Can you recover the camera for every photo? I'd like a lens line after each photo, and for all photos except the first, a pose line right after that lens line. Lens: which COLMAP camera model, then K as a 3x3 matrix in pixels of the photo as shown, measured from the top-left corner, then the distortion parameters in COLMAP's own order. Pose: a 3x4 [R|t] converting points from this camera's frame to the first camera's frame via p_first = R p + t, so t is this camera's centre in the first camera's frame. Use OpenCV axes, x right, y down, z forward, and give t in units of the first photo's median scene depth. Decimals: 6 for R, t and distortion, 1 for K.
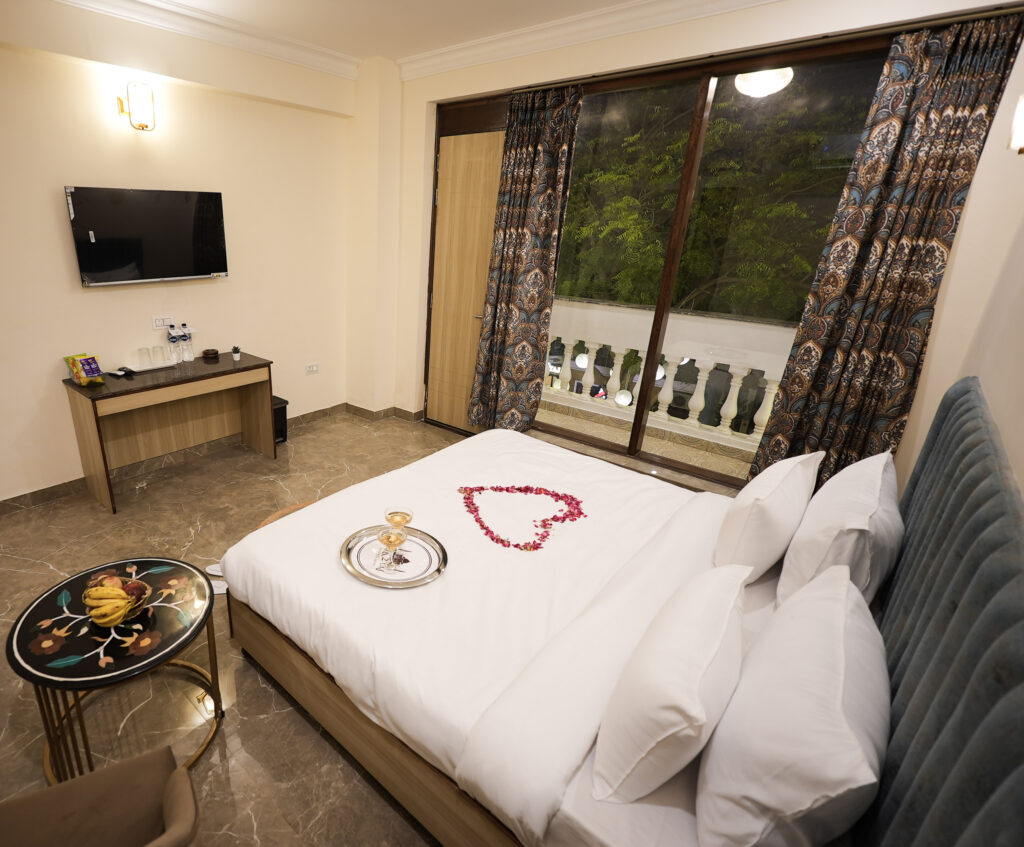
lens RADIAL K [[541.3, 0, 397.8], [0, 541.3, 424.2], [0, 0, 1]] dist [0.005235, -0.000285]
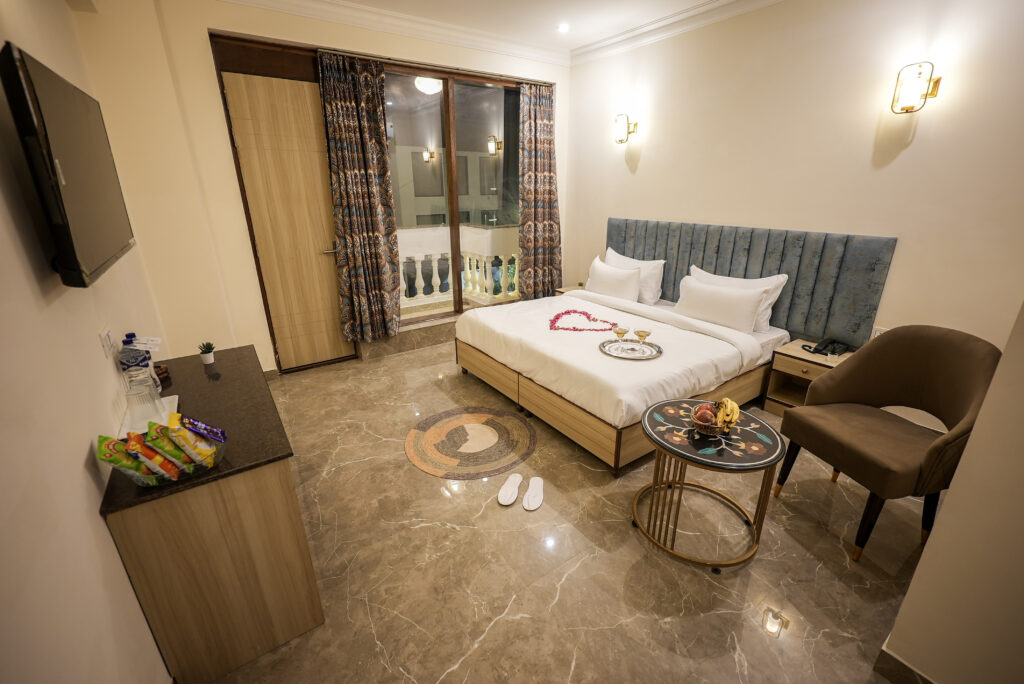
lens RADIAL K [[432.0, 0, 511.3], [0, 432.0, 343.1], [0, 0, 1]] dist [0.000015, 0.000366]
pose [[0.191119, -0.356267, 0.914630, -0.722781], [0.354279, 0.894032, 0.274214, -0.157616], [-0.915401, 0.271626, 0.297085, 0.499968]]
